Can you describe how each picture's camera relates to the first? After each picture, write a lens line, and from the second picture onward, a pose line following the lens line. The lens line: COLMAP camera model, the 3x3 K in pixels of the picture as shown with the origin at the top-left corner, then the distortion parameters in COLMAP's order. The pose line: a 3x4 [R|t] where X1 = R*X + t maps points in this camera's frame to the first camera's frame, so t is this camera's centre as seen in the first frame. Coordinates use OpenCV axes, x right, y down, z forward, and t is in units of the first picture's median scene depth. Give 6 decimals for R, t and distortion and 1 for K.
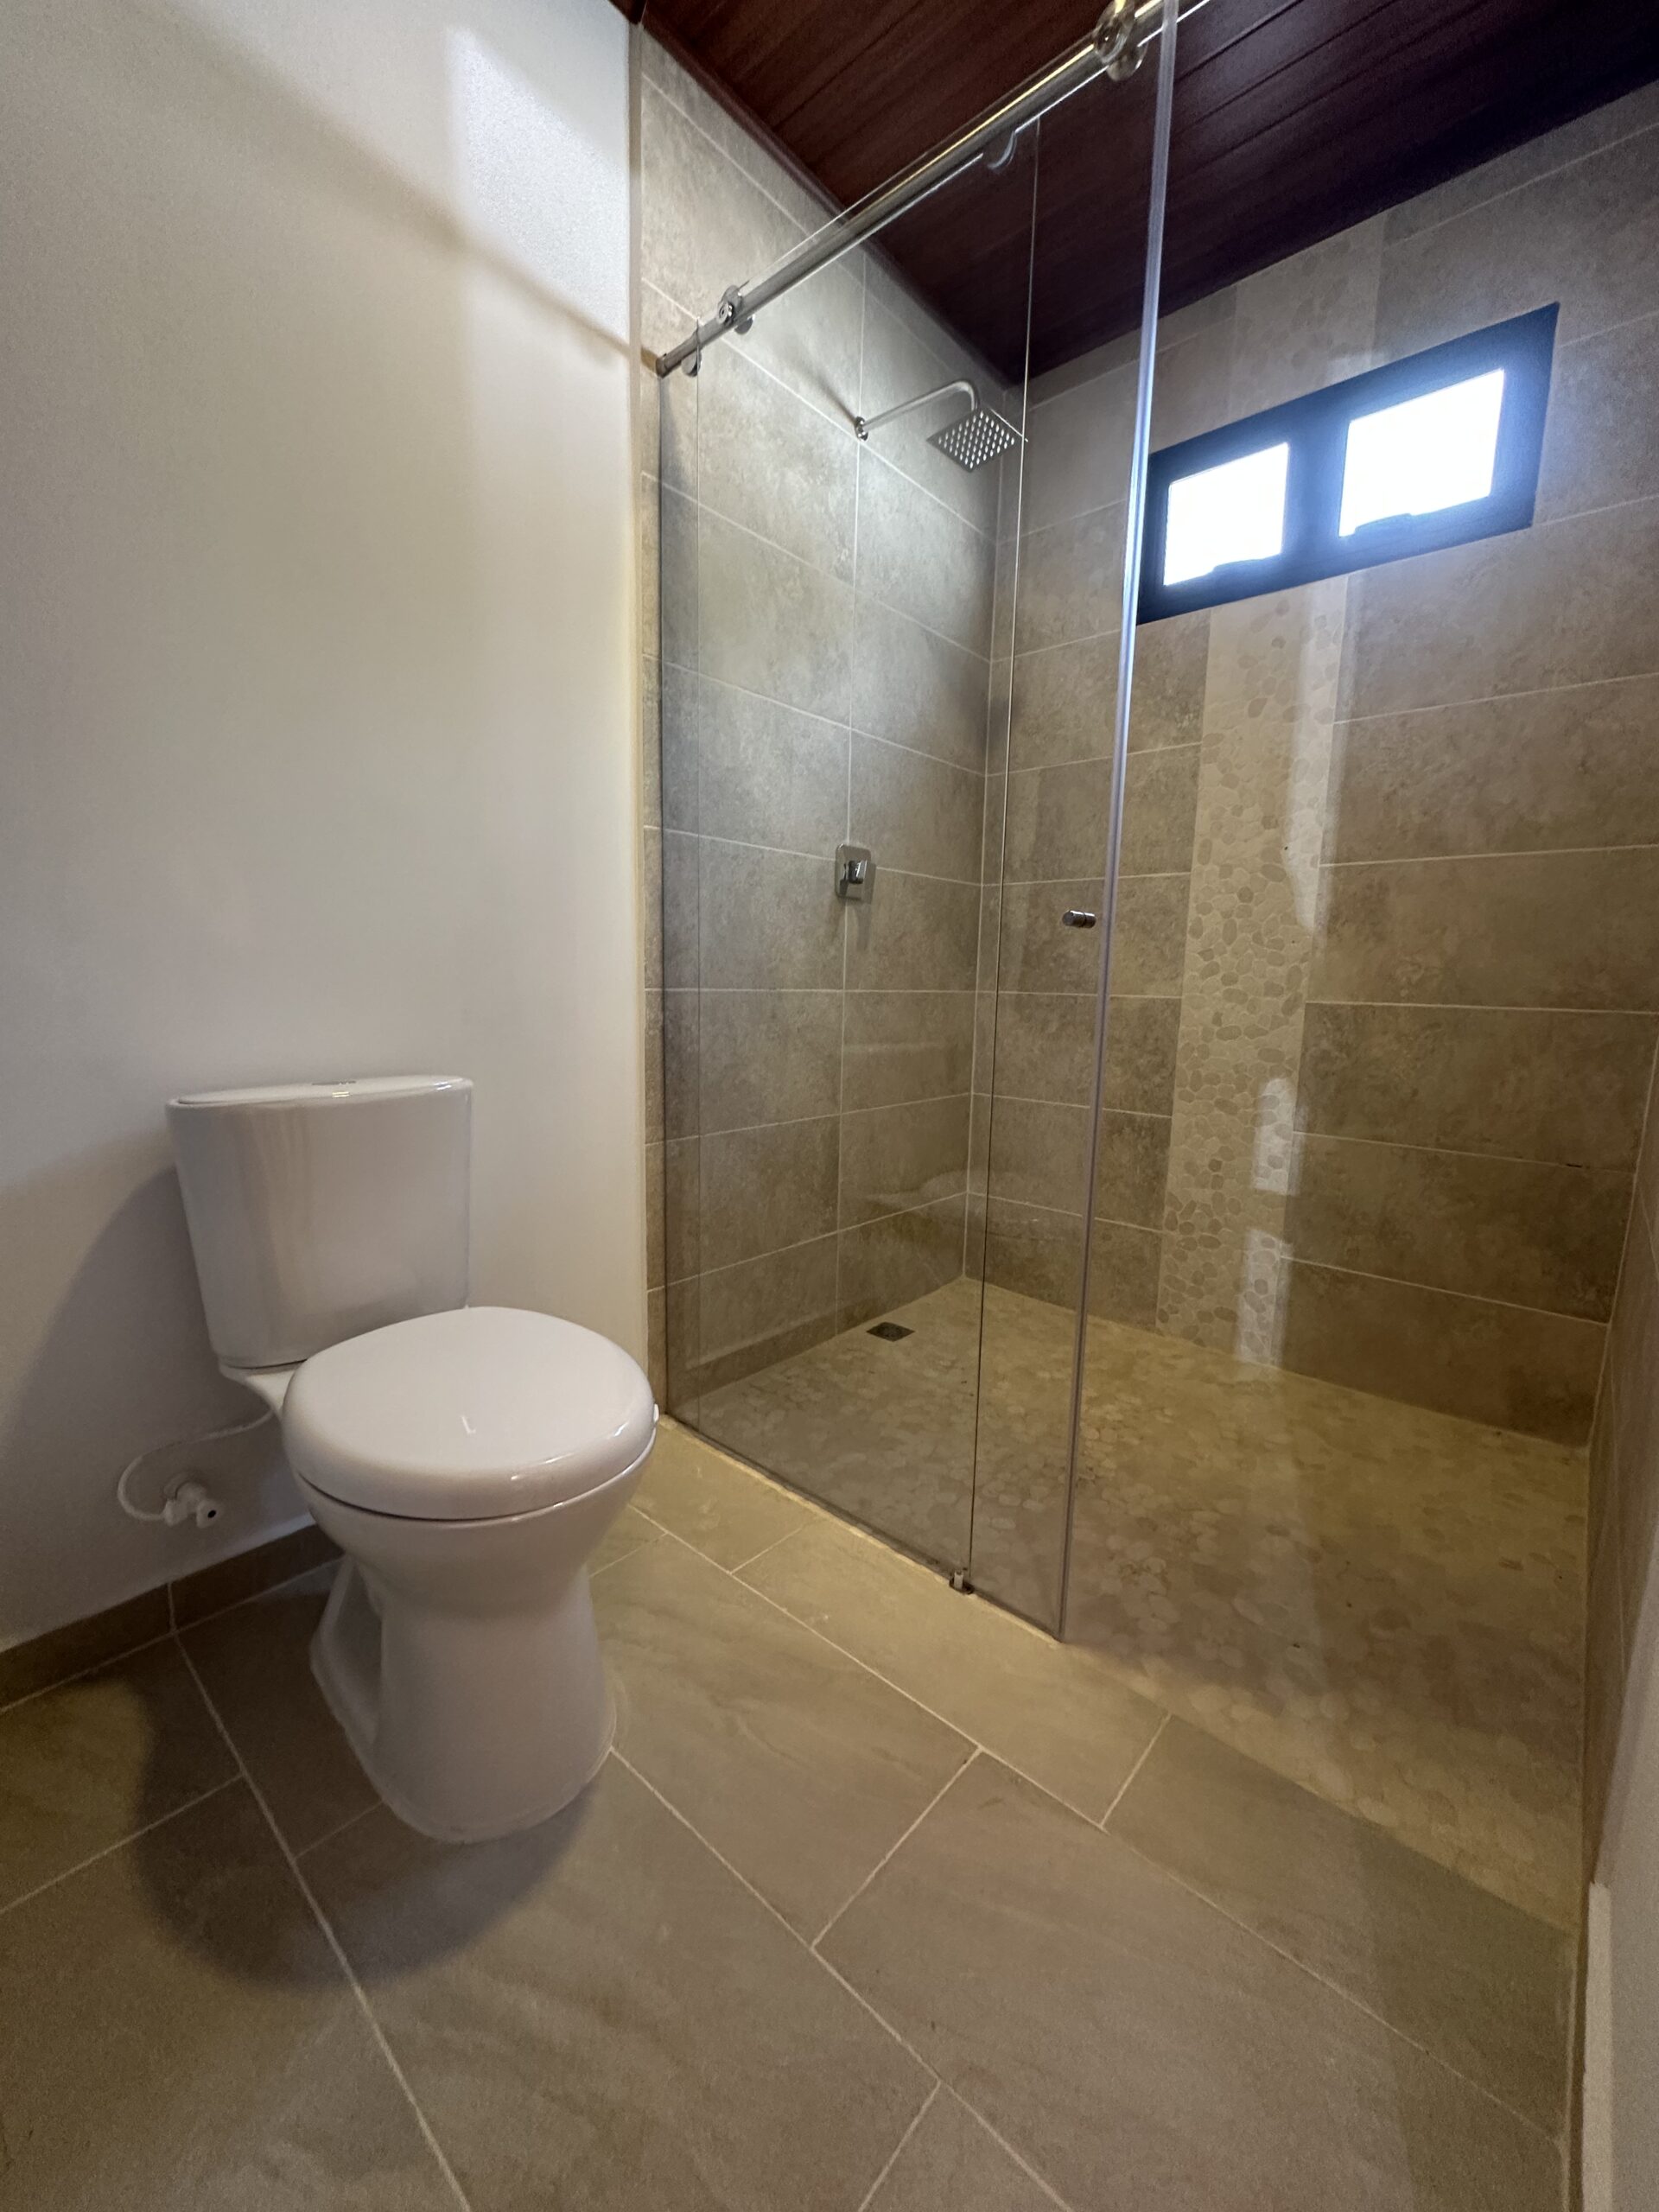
lens RADIAL K [[879.8, 0, 831.6], [0, 879.8, 1103.6], [0, 0, 1]] dist [-0.002207, 0.001765]
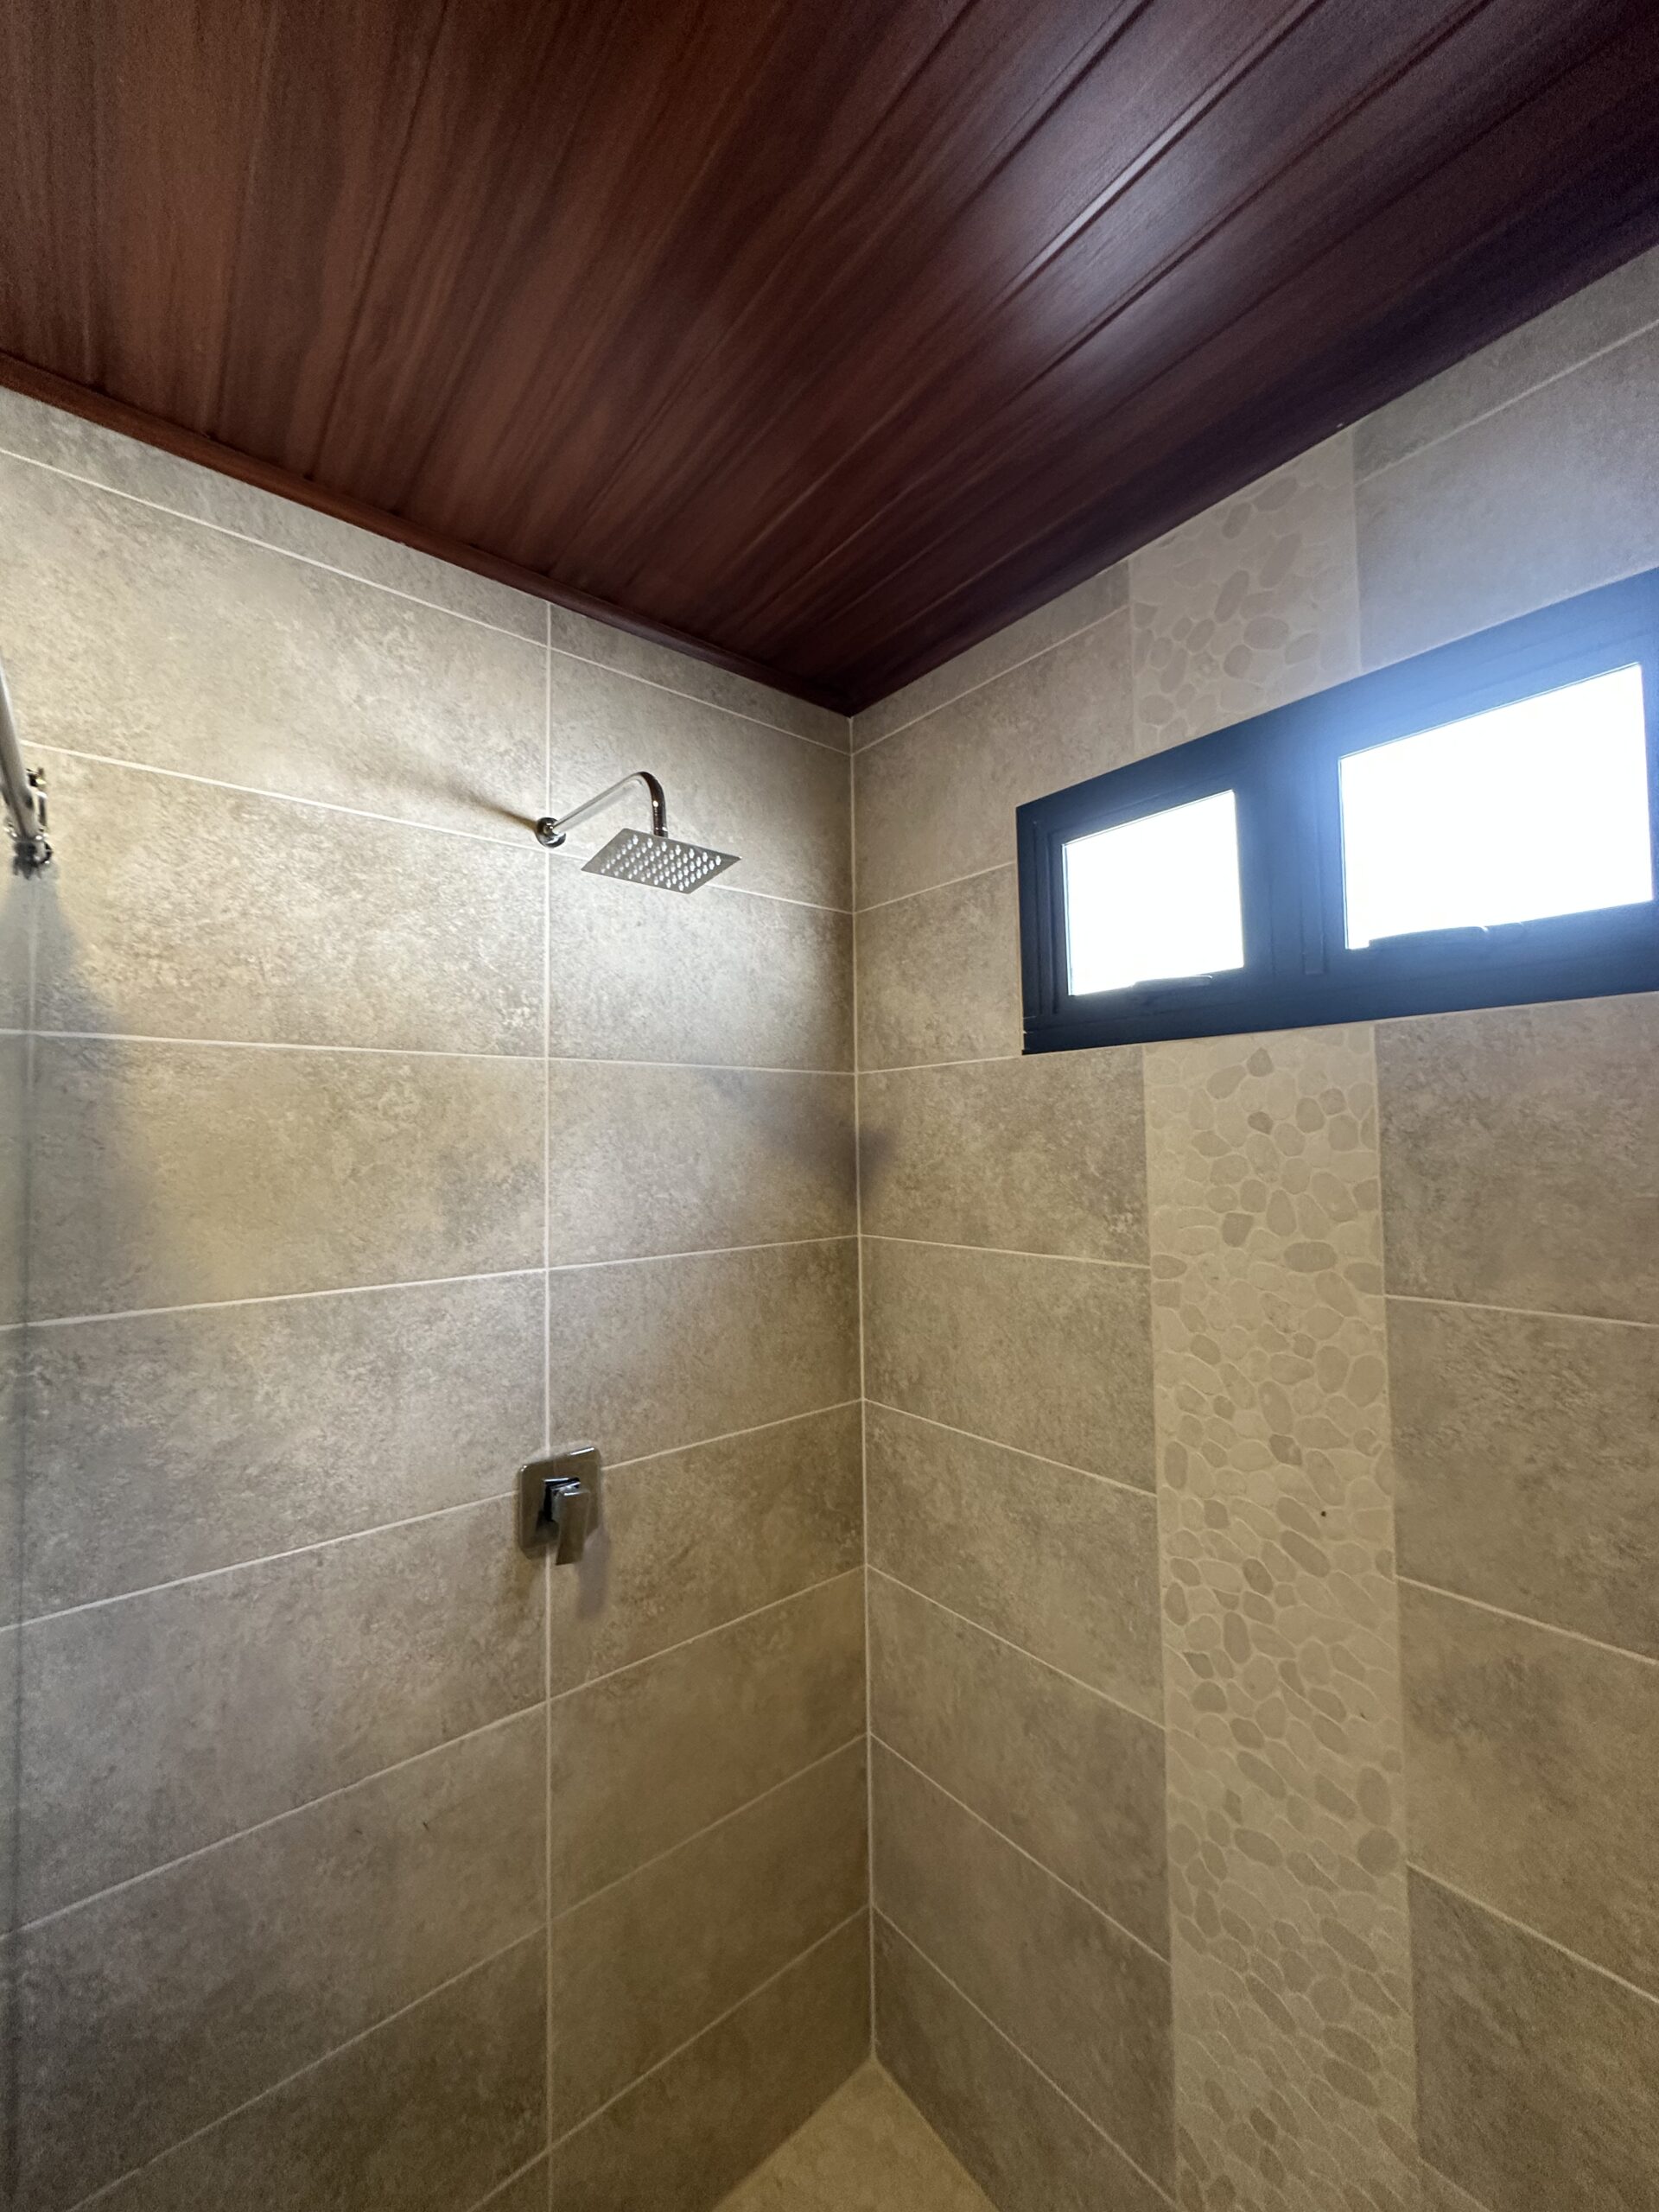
lens RADIAL K [[879.8, 0, 830.9], [0, 879.8, 1110.9], [0, 0, 1]] dist [-0.002207, 0.001765]
pose [[0.986403, -0.044325, -0.158256, 0.315034], [0.015117, 0.983332, -0.181190, -0.413249], [0.163650, 0.176334, 0.970631, 0.405835]]
